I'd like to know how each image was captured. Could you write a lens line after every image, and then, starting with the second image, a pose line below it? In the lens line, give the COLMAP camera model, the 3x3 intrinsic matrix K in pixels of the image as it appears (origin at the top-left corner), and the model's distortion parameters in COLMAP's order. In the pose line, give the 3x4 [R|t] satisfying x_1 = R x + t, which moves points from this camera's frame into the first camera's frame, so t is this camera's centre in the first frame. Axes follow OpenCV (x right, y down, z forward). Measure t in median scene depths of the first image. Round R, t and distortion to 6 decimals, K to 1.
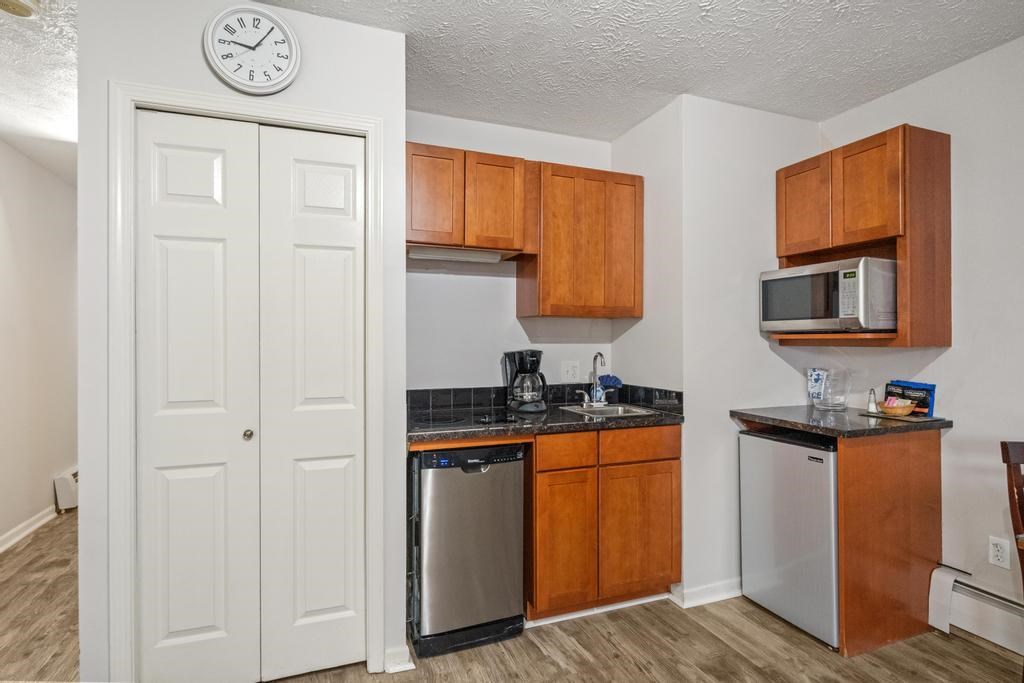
lens RADIAL K [[515.1, 0, 512.7], [0, 515.1, 336.7], [0, 0, 1]] dist [-0.002765, 0.000092]
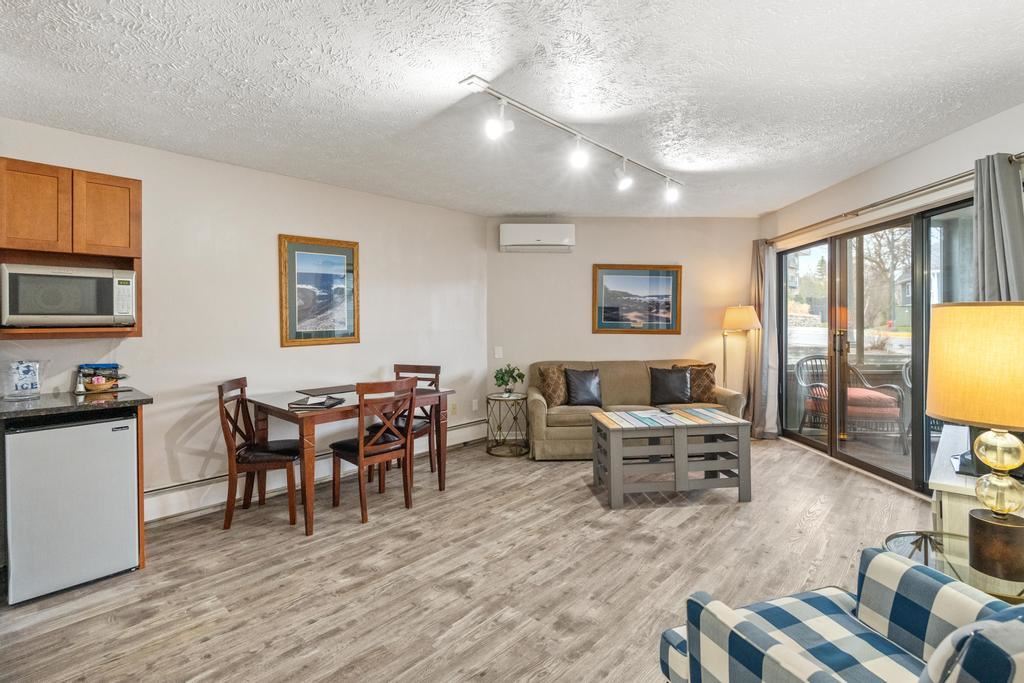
lens RADIAL K [[499.3, 0, 506.6], [0, 499.3, 319.7], [0, 0, 1]] dist [-0.001366, 0.000495]
pose [[-0.434396, 0.006657, 0.900697, -0.823158], [0.000599, 0.999975, -0.007102, -0.015058], [-0.900722, -0.002546, -0.434389, 0.616936]]
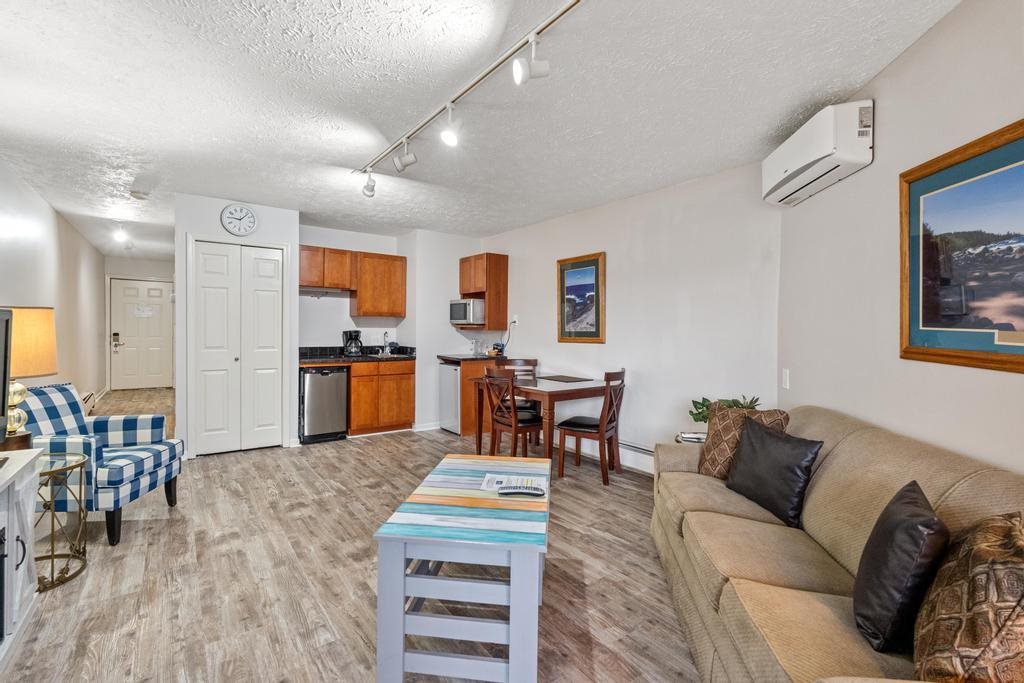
lens RADIAL K [[458.1, 0, 509.6], [0, 458.1, 333.8], [0, 0, 1]] dist [-0.002245, -0.000200]
pose [[0.968286, 0.009731, 0.249654, 0.223997], [-0.015769, 0.999629, 0.022198, -0.017687], [-0.249345, -0.025430, 0.968081, -1.354340]]
